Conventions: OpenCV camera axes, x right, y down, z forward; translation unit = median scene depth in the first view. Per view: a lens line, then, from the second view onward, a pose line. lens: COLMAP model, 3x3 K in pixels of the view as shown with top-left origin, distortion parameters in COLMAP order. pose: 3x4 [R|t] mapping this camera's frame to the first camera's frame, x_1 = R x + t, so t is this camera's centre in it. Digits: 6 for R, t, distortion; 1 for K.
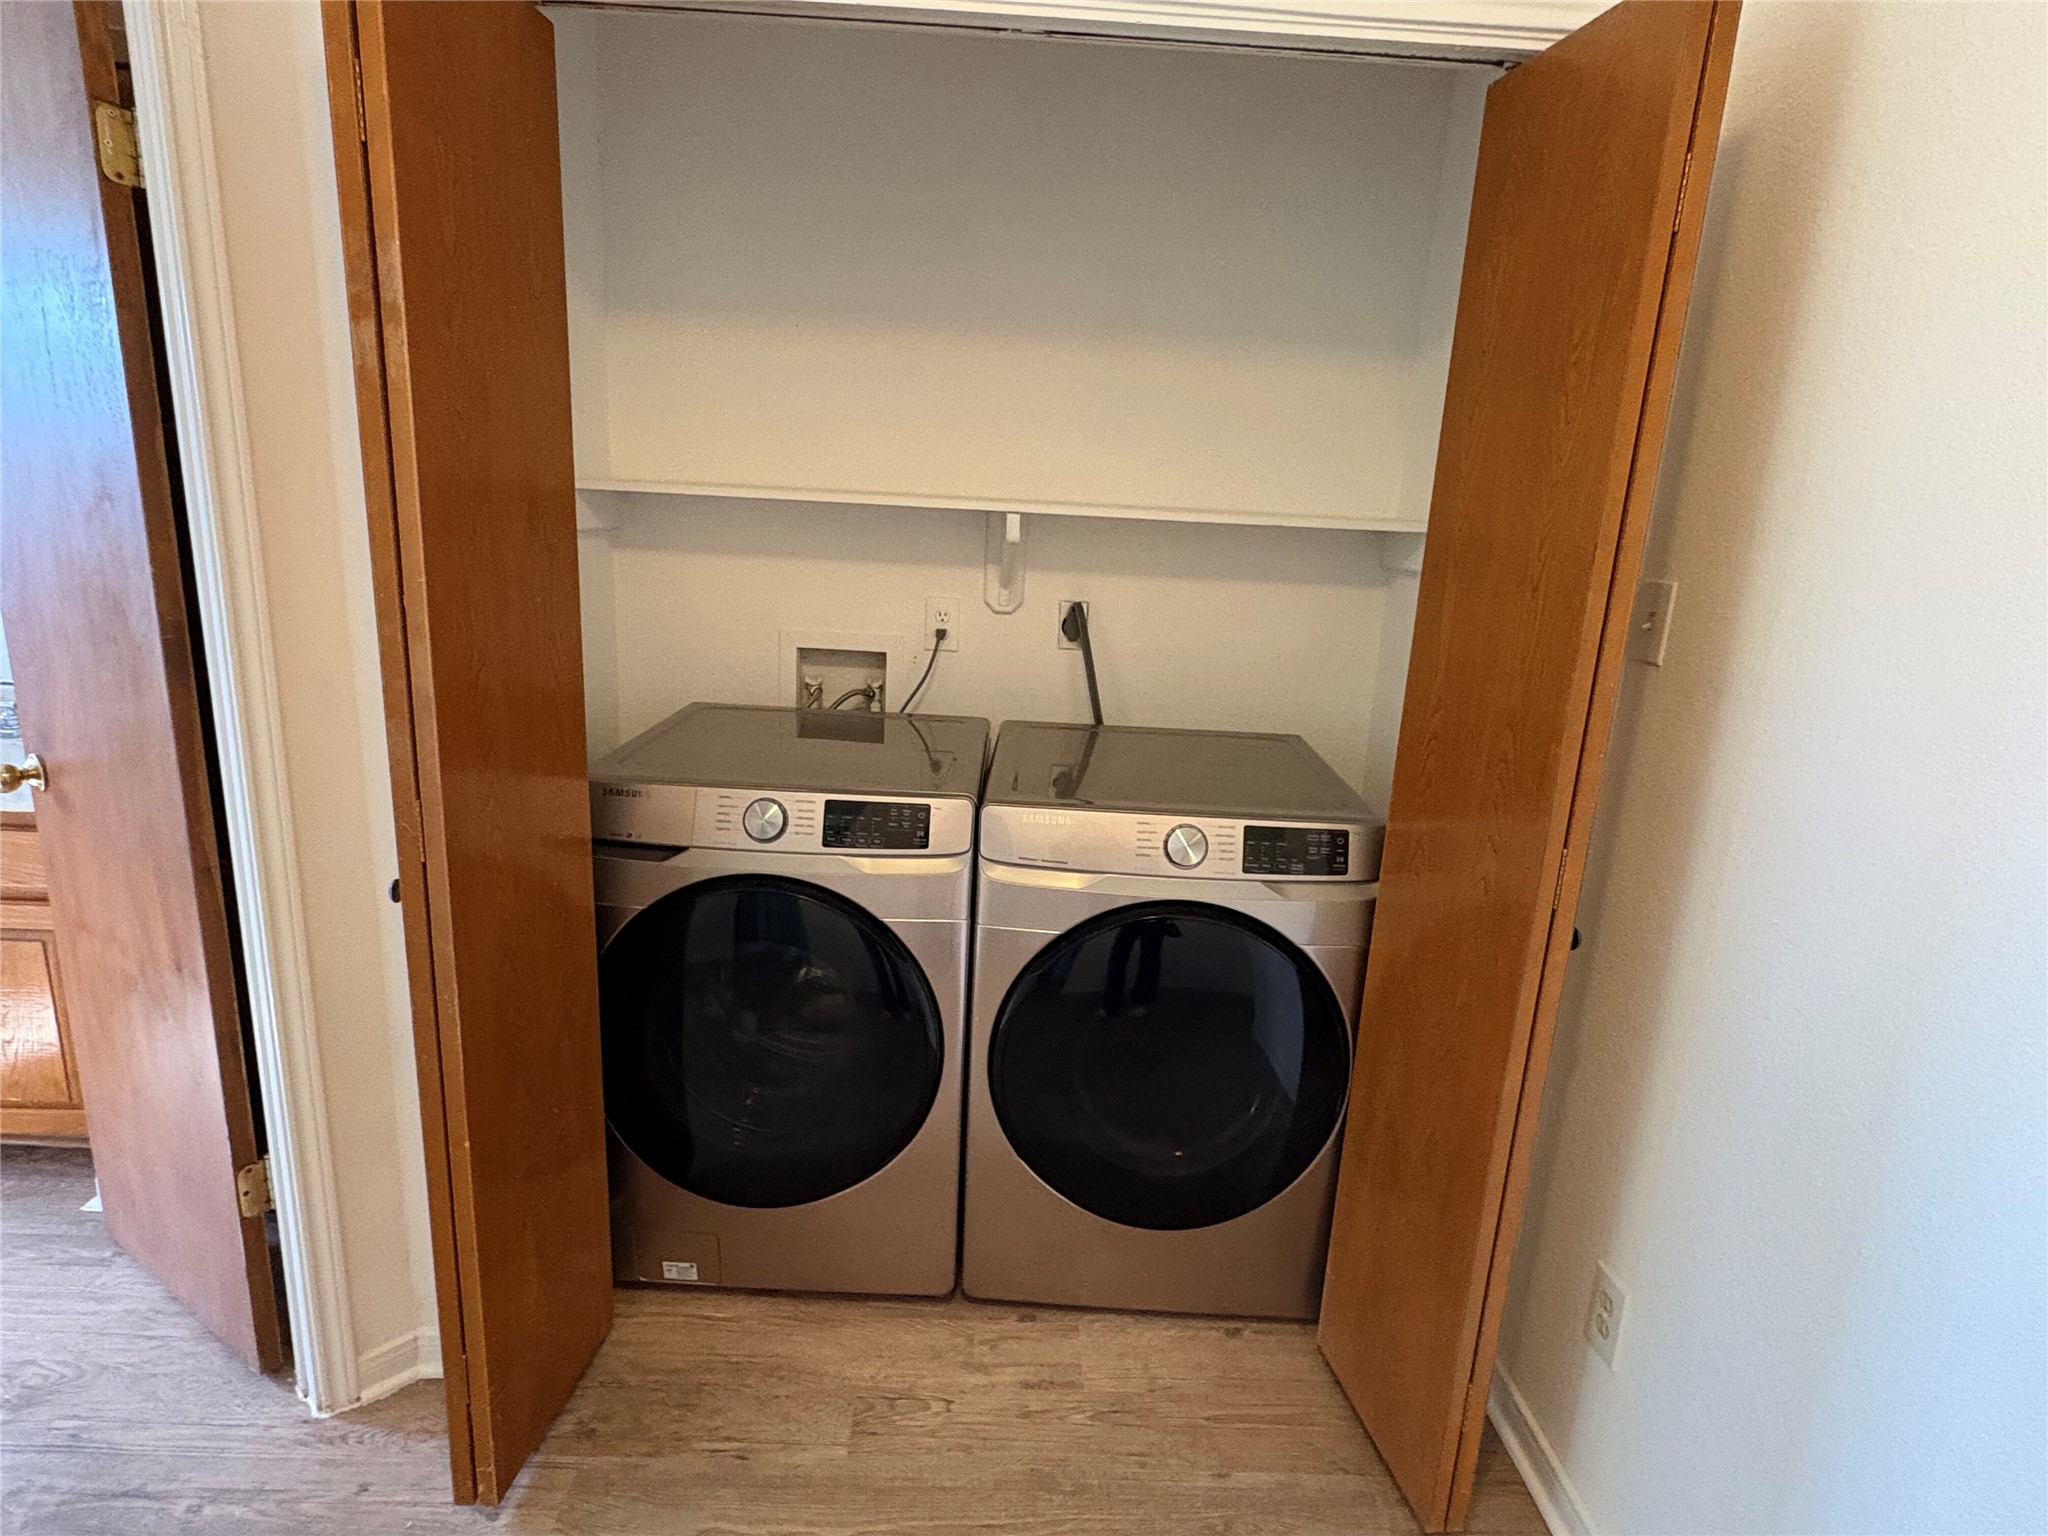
lens RADIAL K [[1087.7, 0, 1023.9], [0, 1087.7, 767.2], [0, 0, 1]] dist [-0.001702, 0.002346]
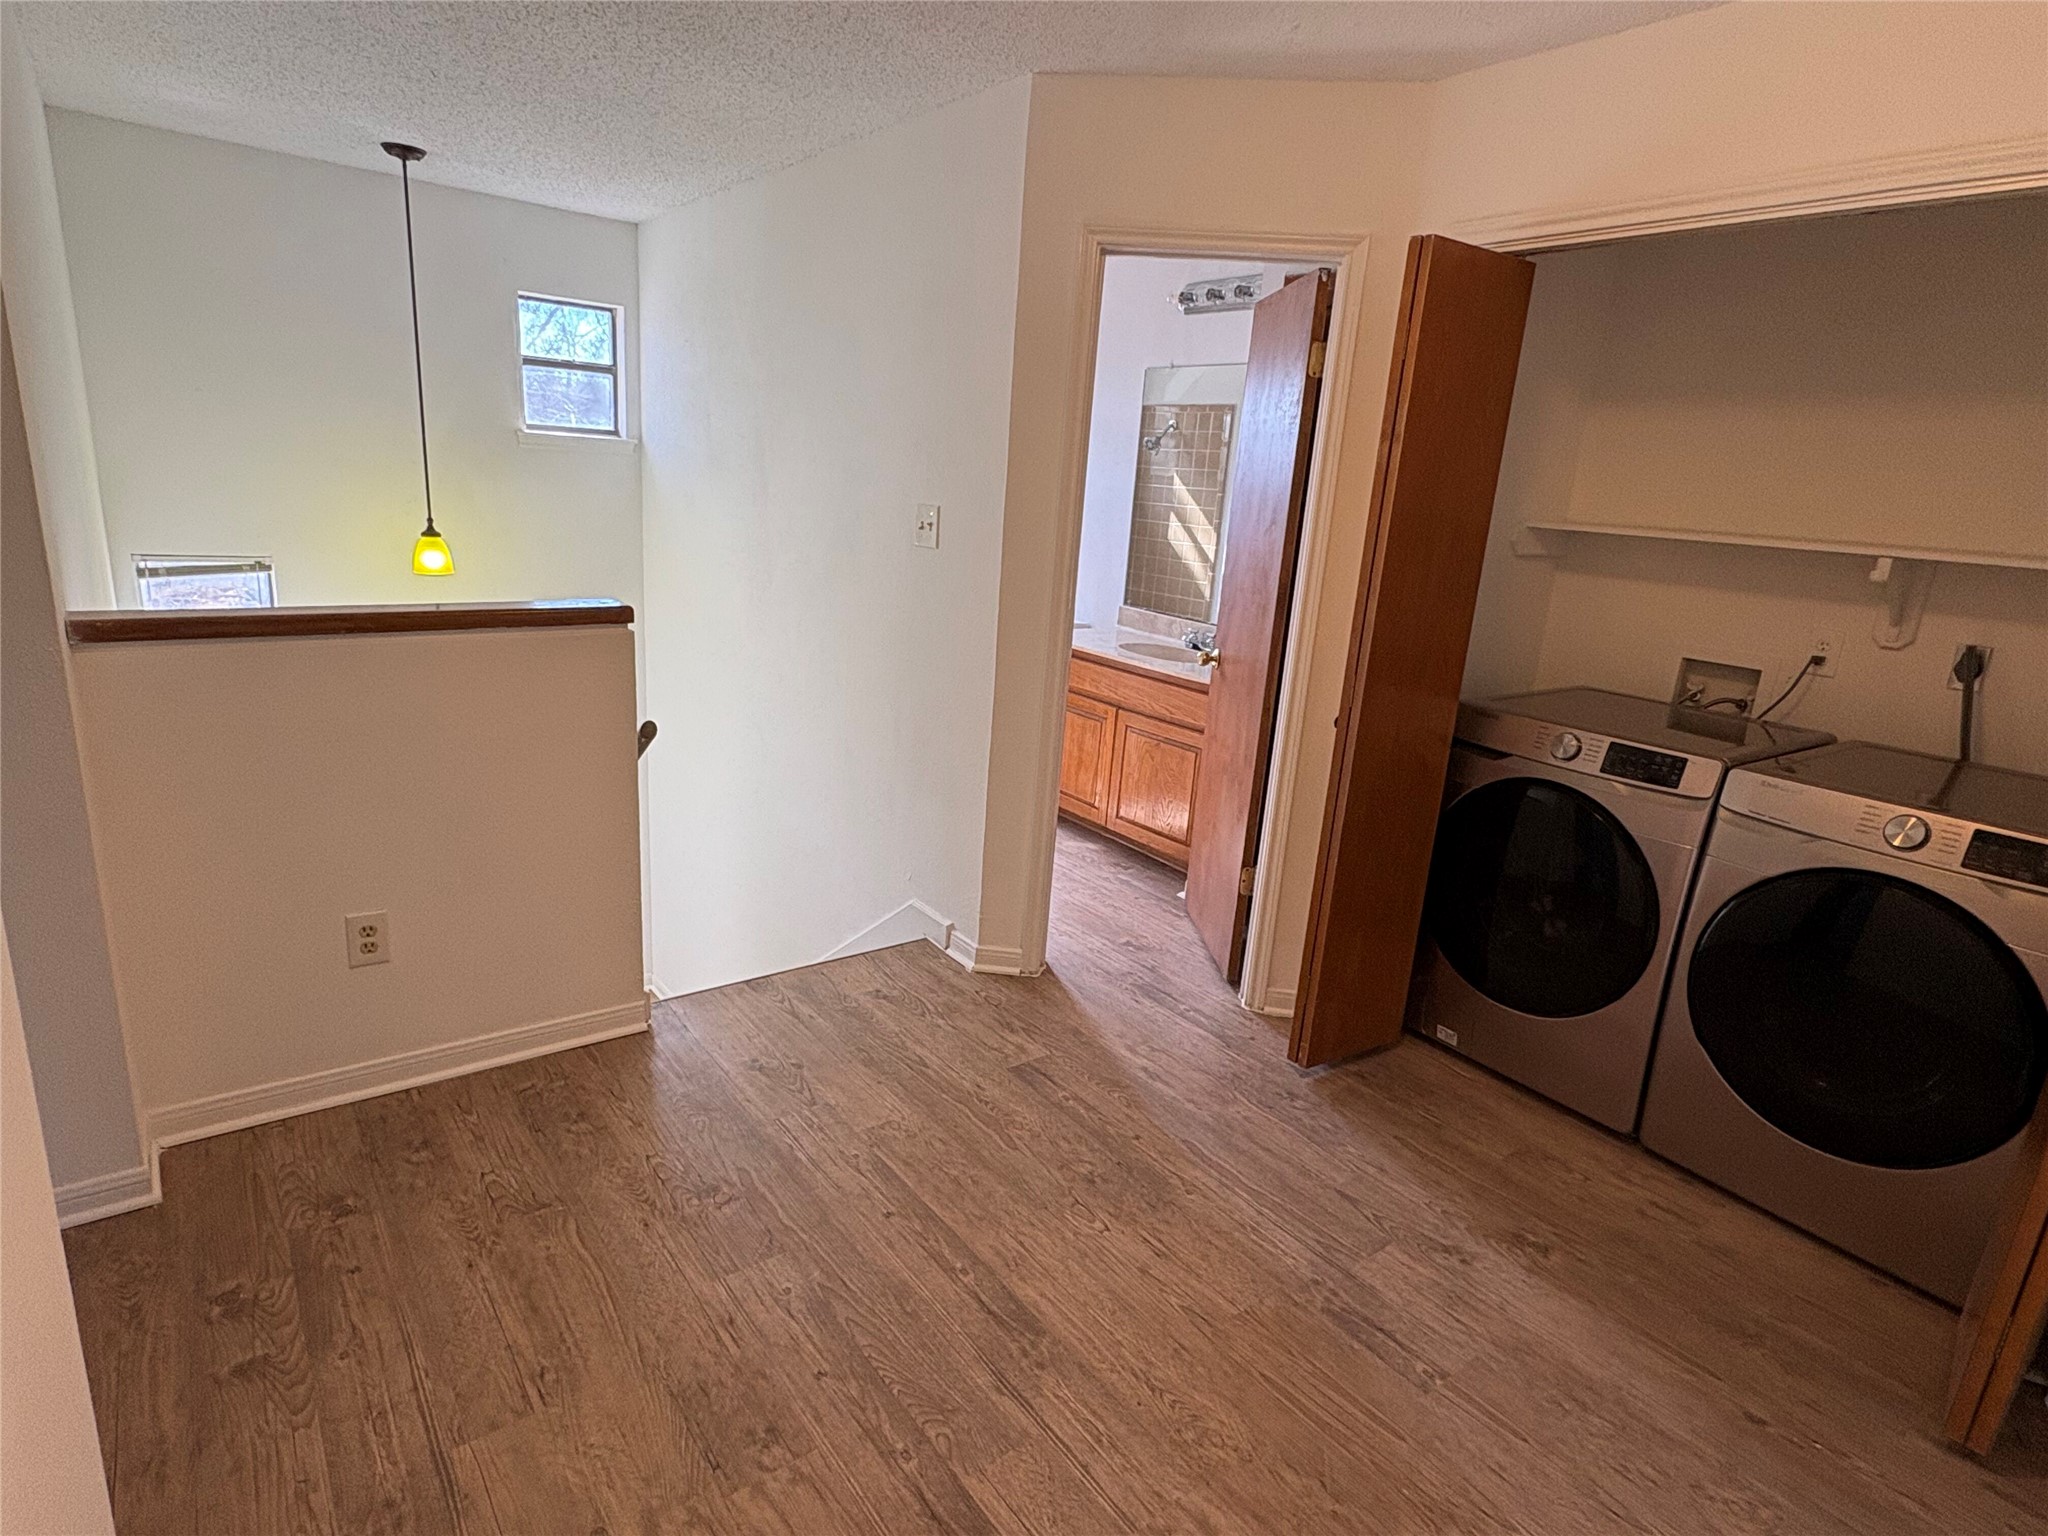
lens RADIAL K [[1087.7, 0, 1018.8], [0, 1087.7, 770.3], [0, 0, 1]] dist [-0.001702, 0.002346]
pose [[0.593669, 0.200593, -0.779307, 0.471241], [-0.227937, 0.970688, 0.076213, 0.132431], [0.771752, 0.132387, 0.621990, -0.491556]]
